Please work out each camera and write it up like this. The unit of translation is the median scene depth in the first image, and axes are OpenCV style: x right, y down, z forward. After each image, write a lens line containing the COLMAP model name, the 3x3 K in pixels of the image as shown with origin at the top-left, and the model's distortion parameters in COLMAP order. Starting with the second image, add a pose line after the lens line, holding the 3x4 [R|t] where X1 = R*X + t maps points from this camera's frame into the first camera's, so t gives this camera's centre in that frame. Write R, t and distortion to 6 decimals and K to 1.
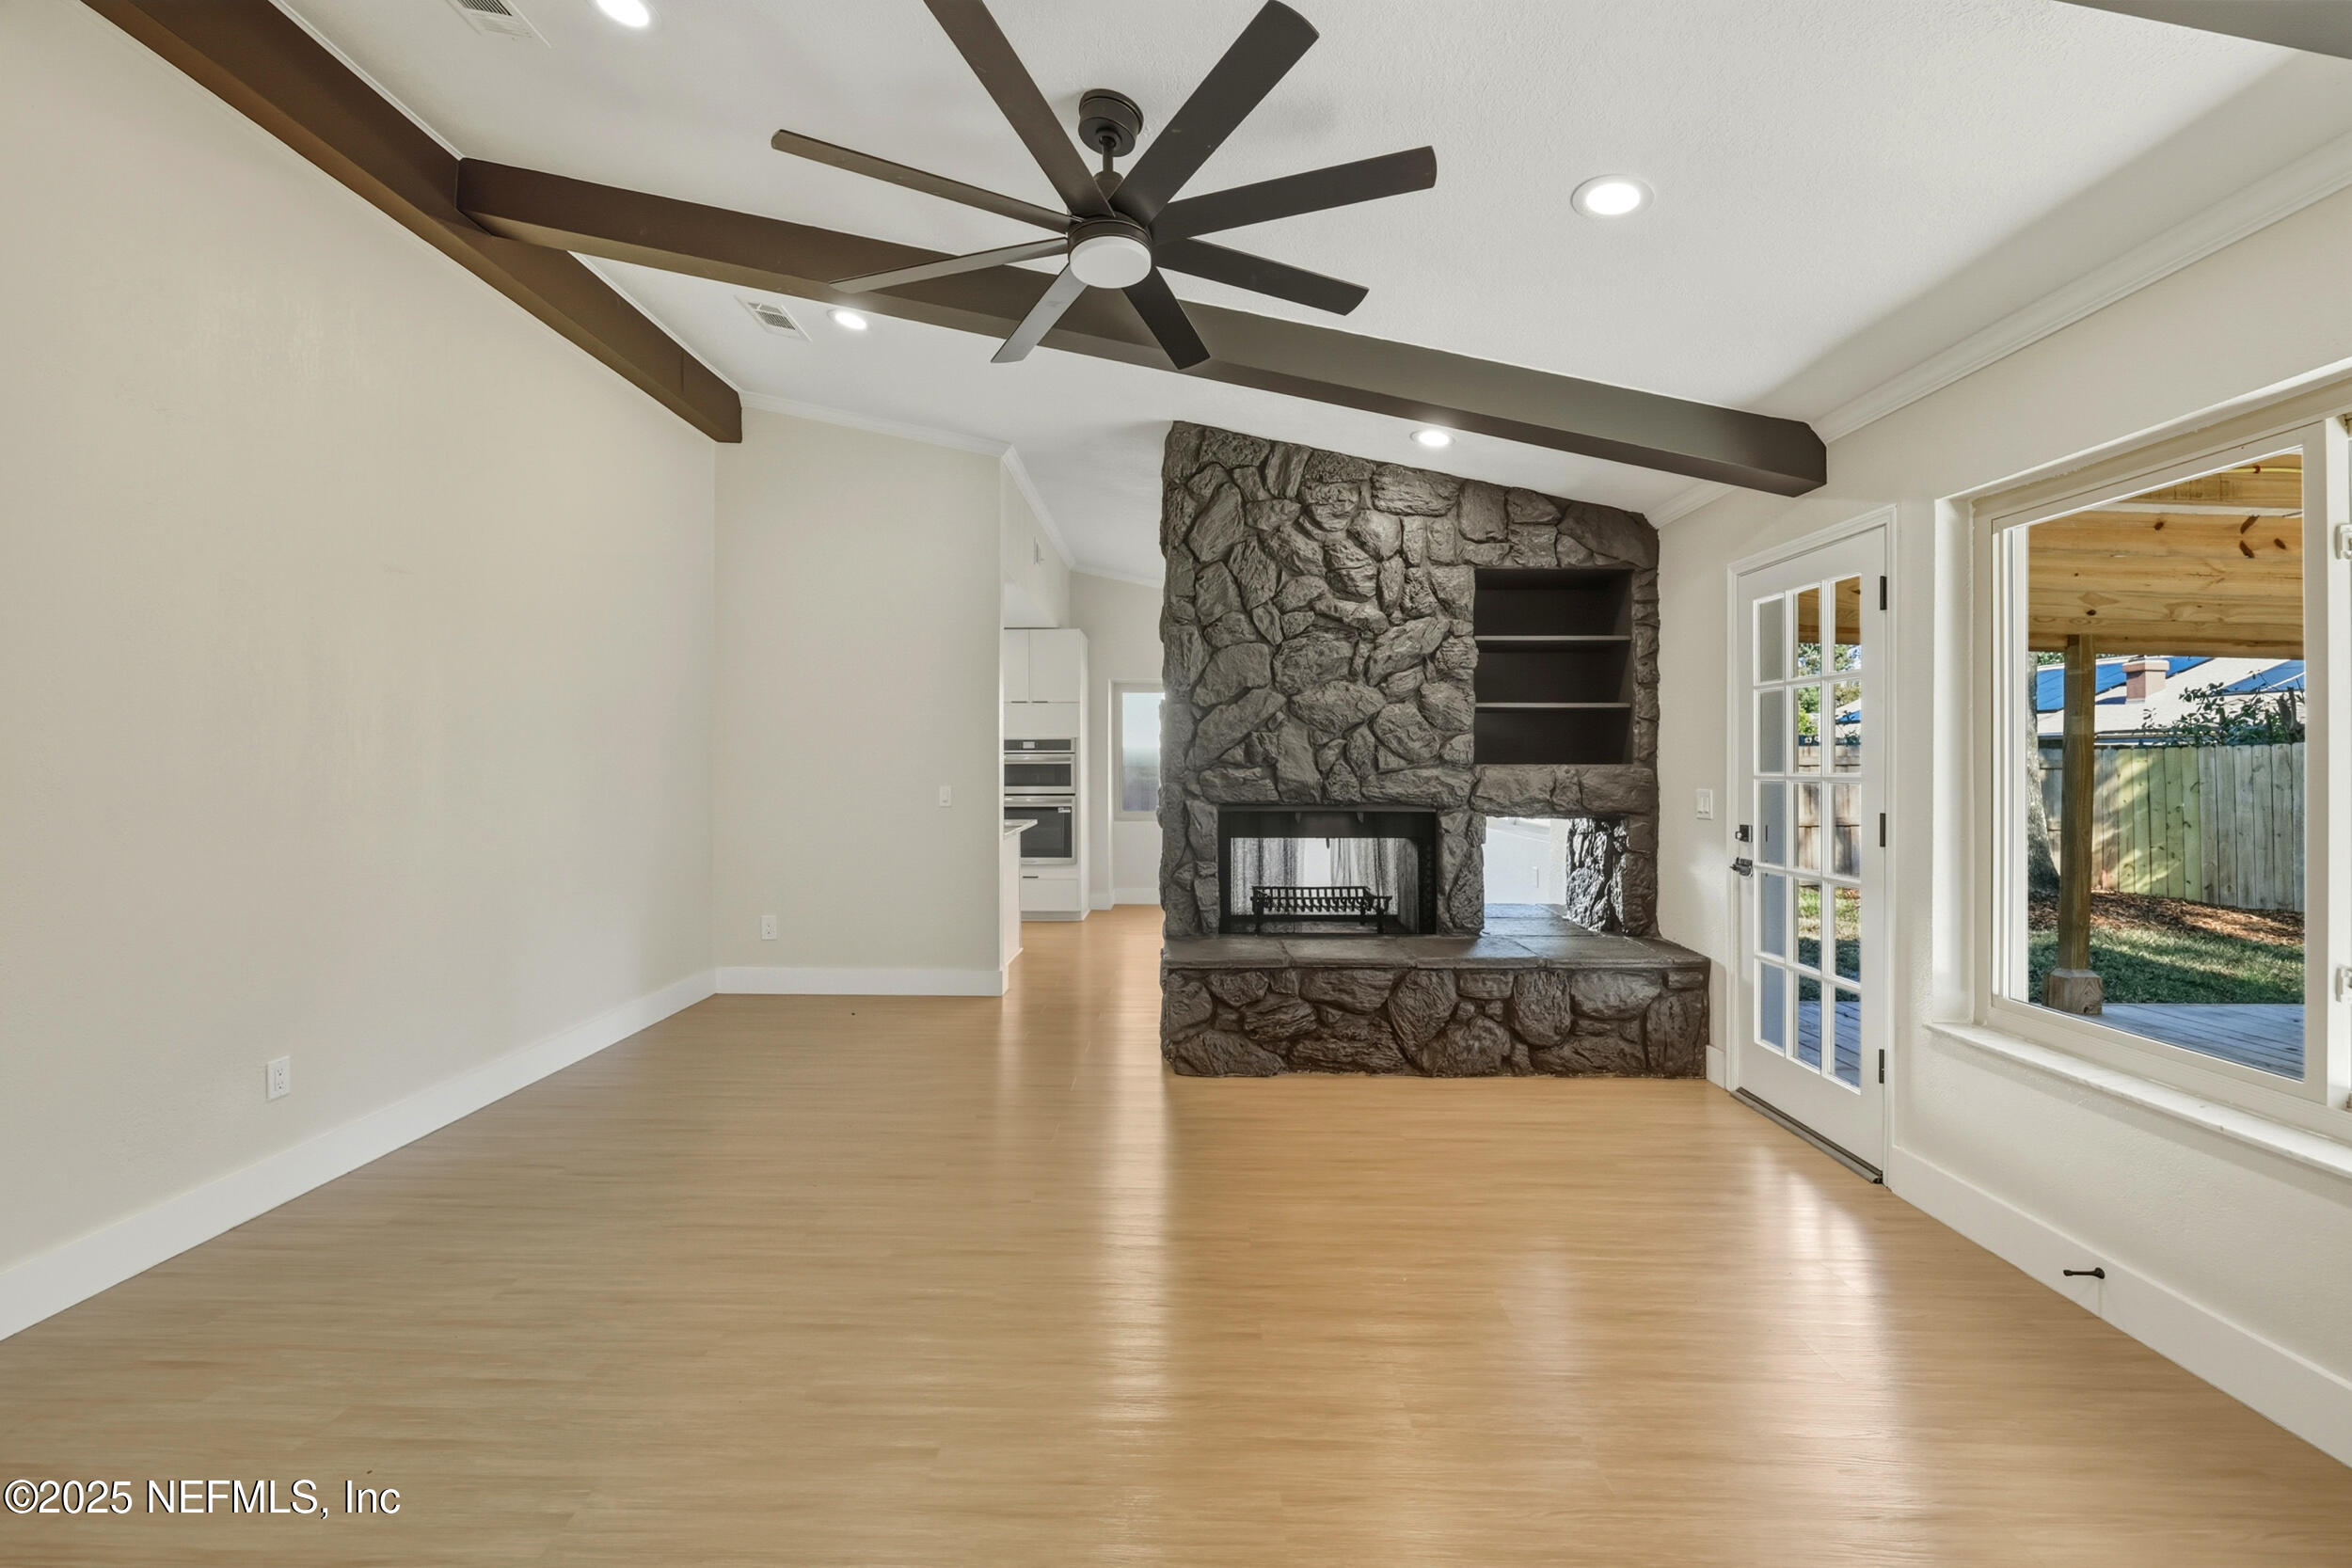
lens RADIAL K [[987.0, 0, 1163.1], [0, 987.0, 767.0], [0, 0, 1]] dist [0.000785, -0.000702]
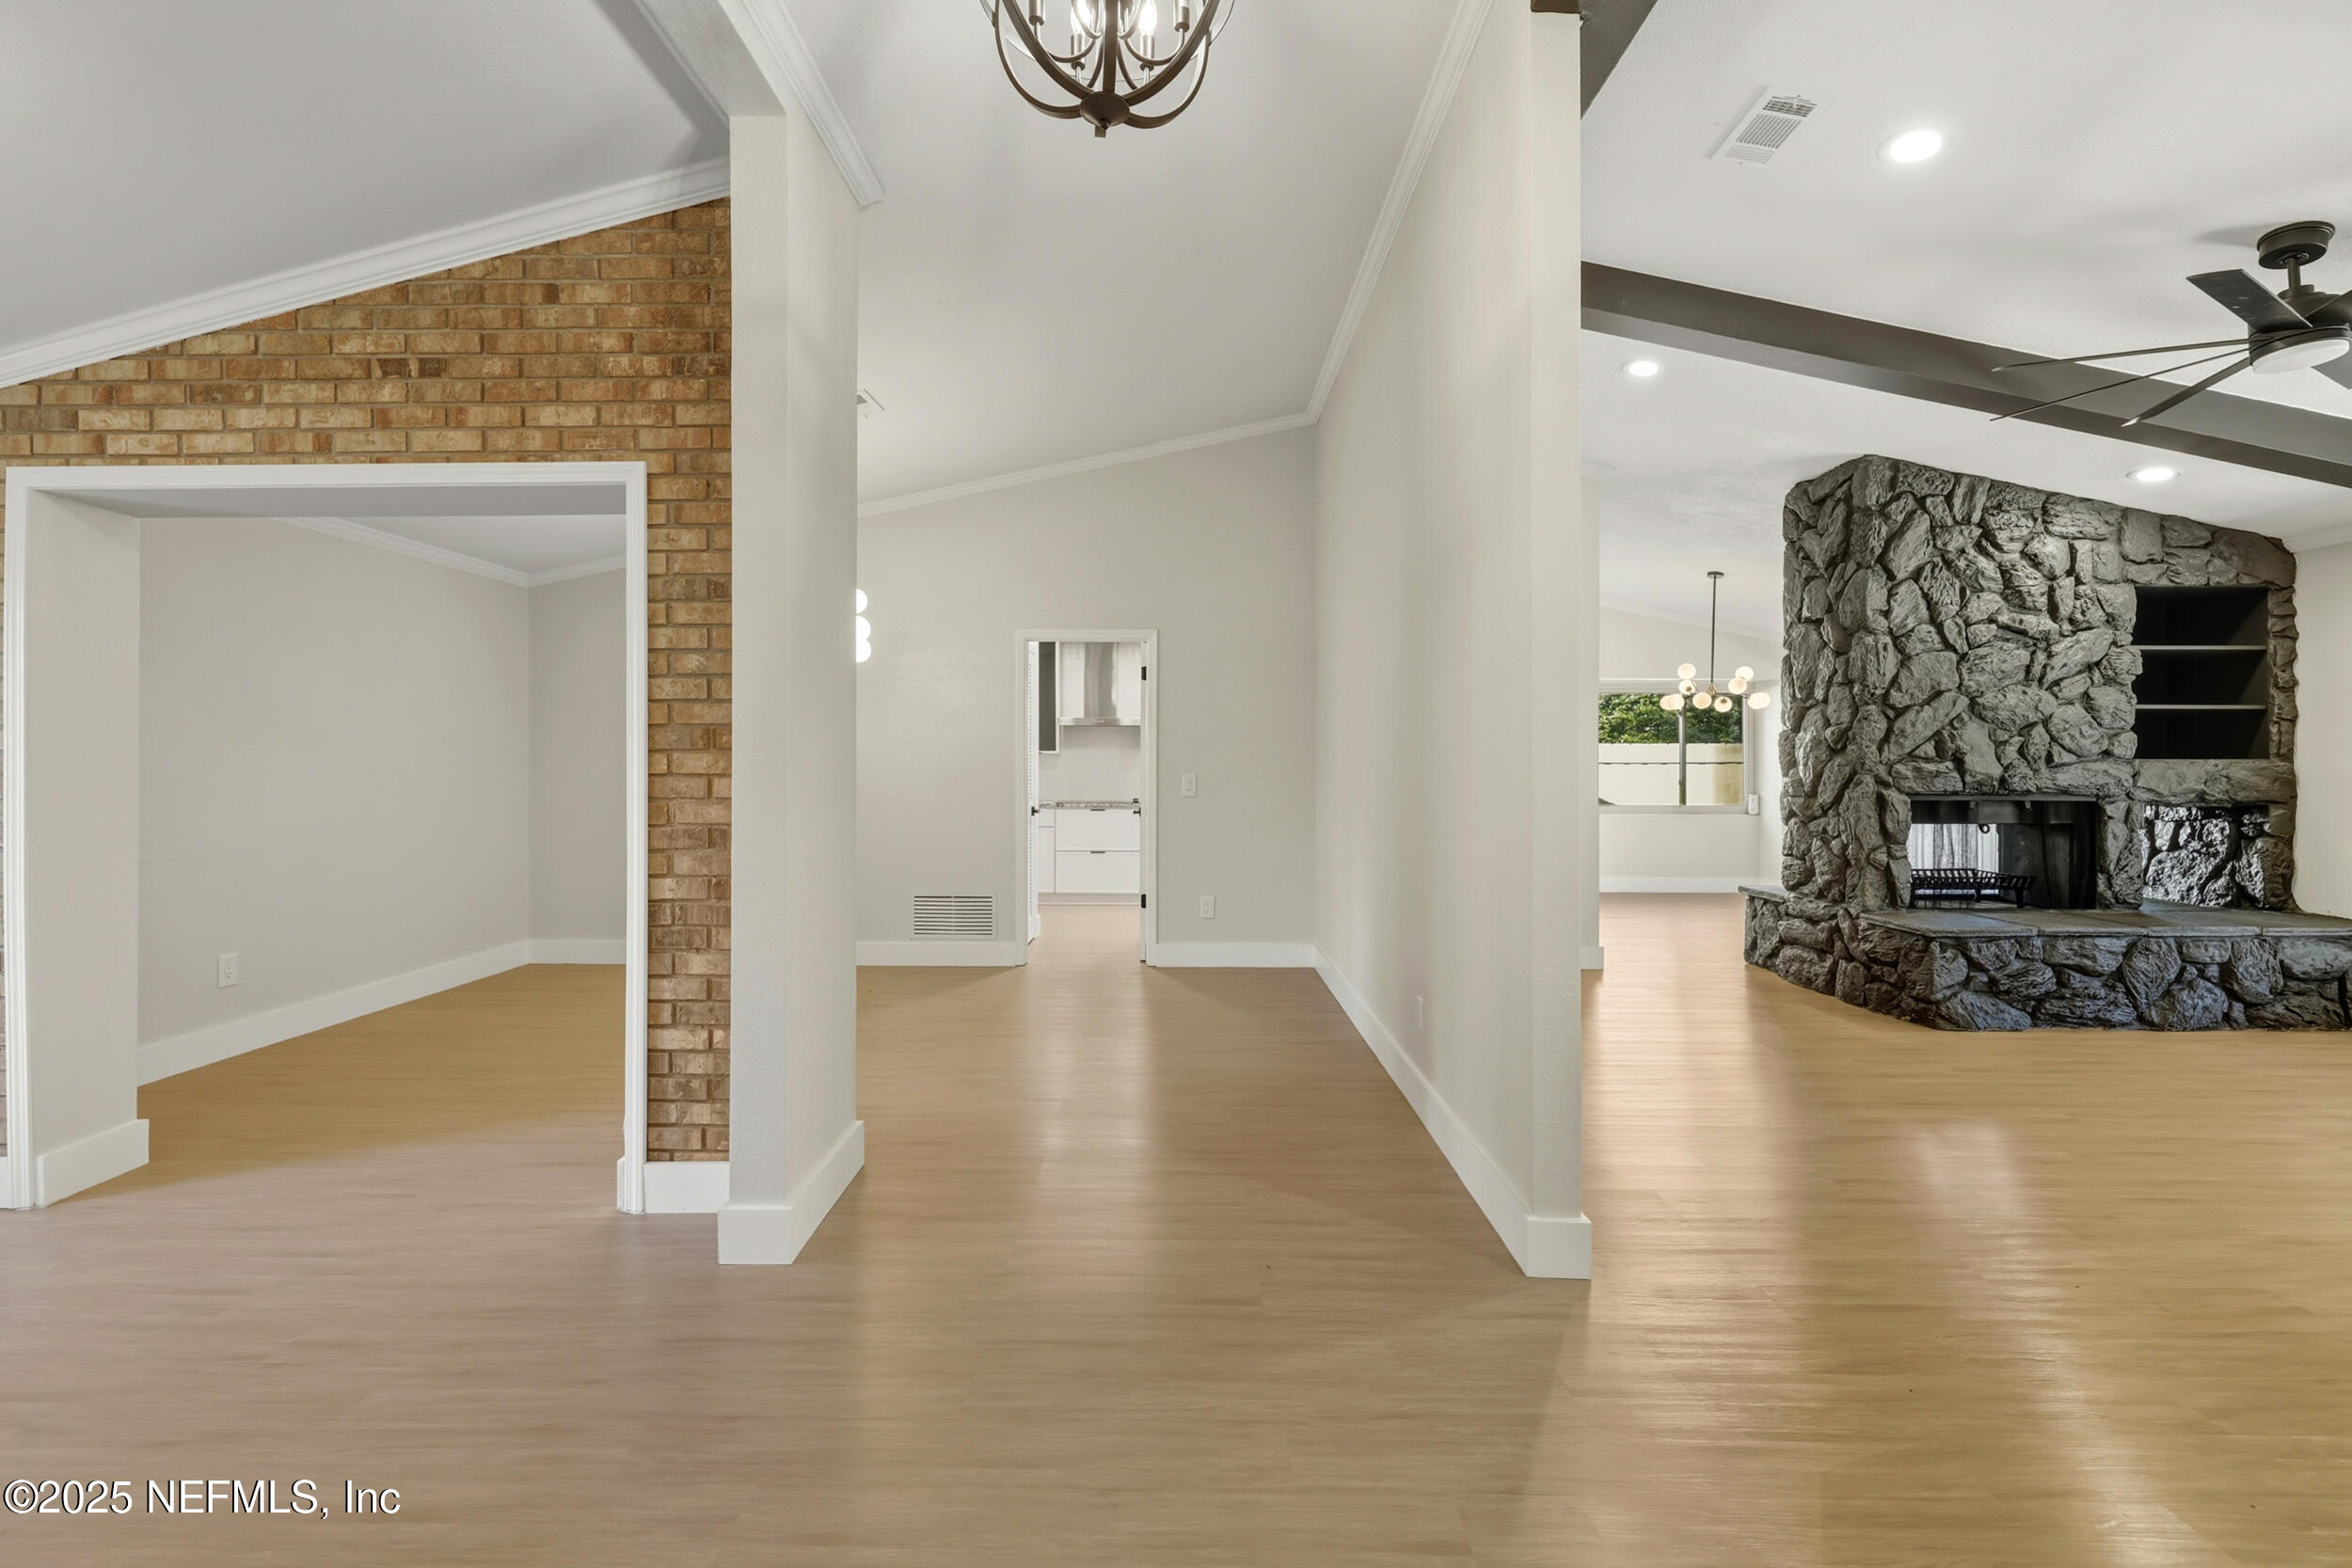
lens RADIAL K [[999.2, 0, 1162.9], [0, 999.2, 763.5], [0, 0, 1]] dist [0.001866, -0.000335]
pose [[0.999924, 0.000724, 0.012325, -0.815912], [-0.000741, 0.999999, 0.001426, 0.001519], [-0.012324, -0.001435, 0.999923, -0.135538]]
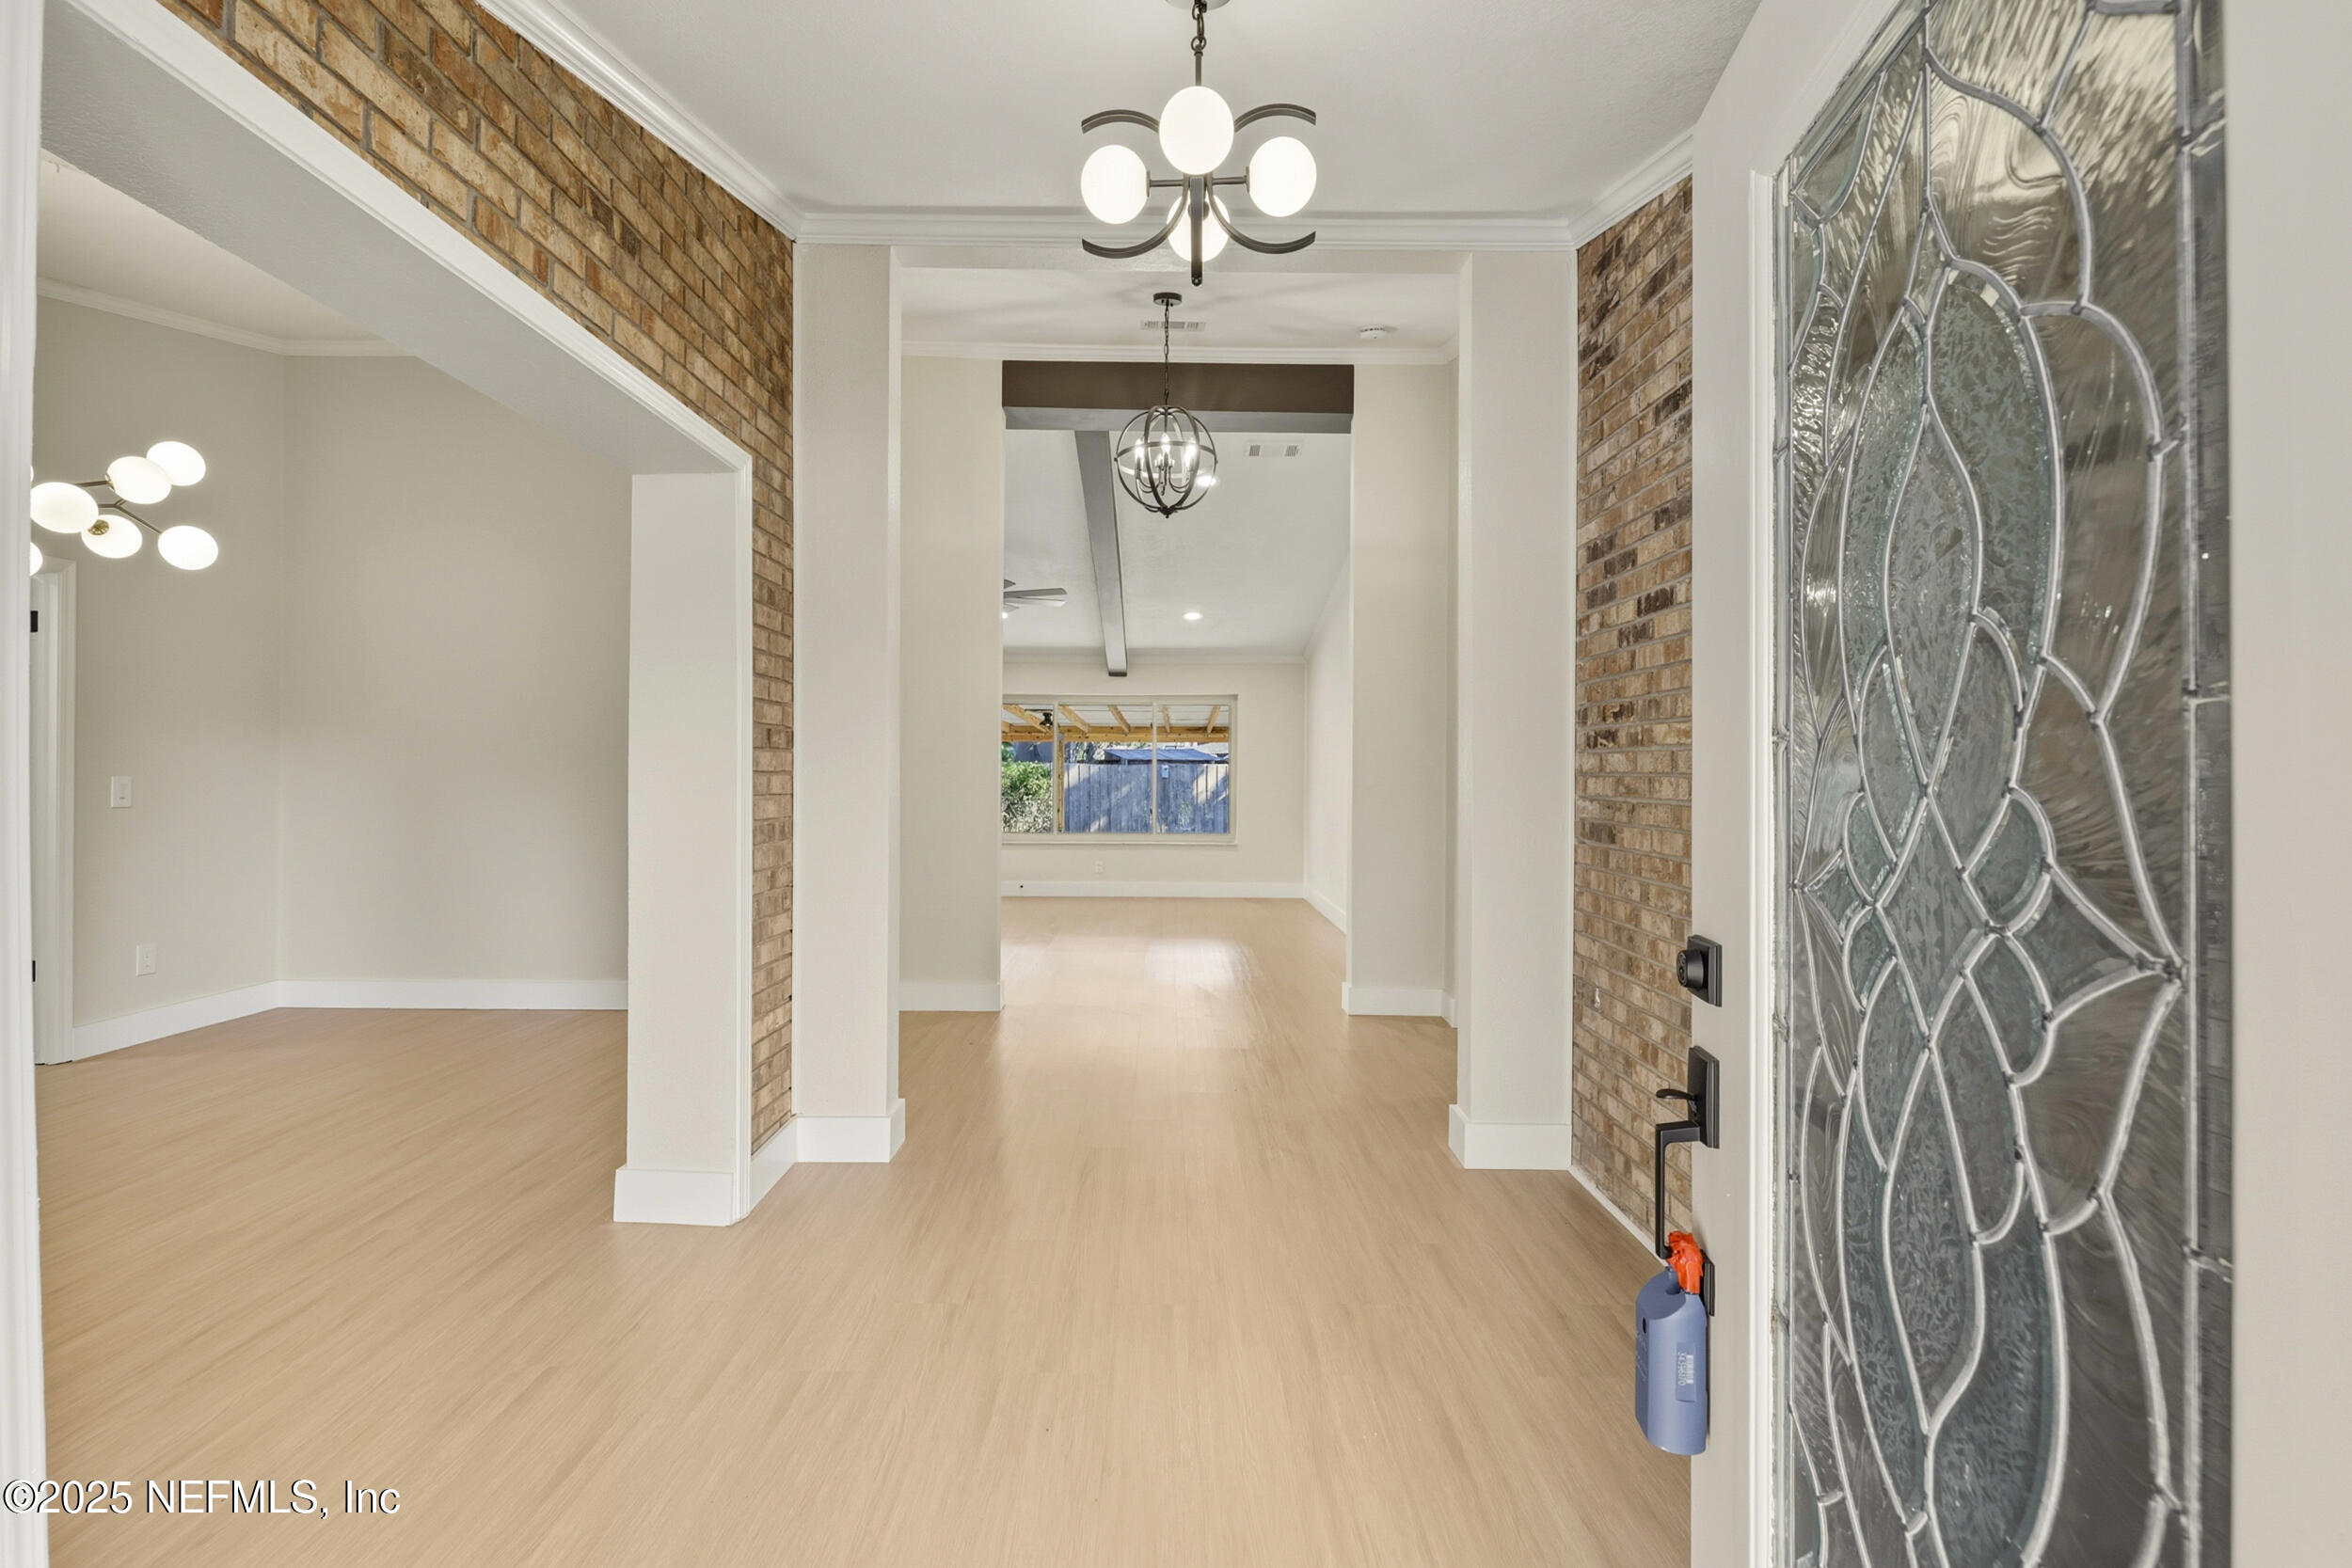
lens RADIAL K [[987.0, 0, 1163.1], [0, 987.0, 767.0], [0, 0, 1]] dist [0.000785, -0.000702]
pose [[-0.028651, 0.005723, 0.999573, -1.746745], [-0.007089, 0.999957, -0.005929, 0.008324], [-0.999564, -0.007256, -0.028609, 0.252309]]
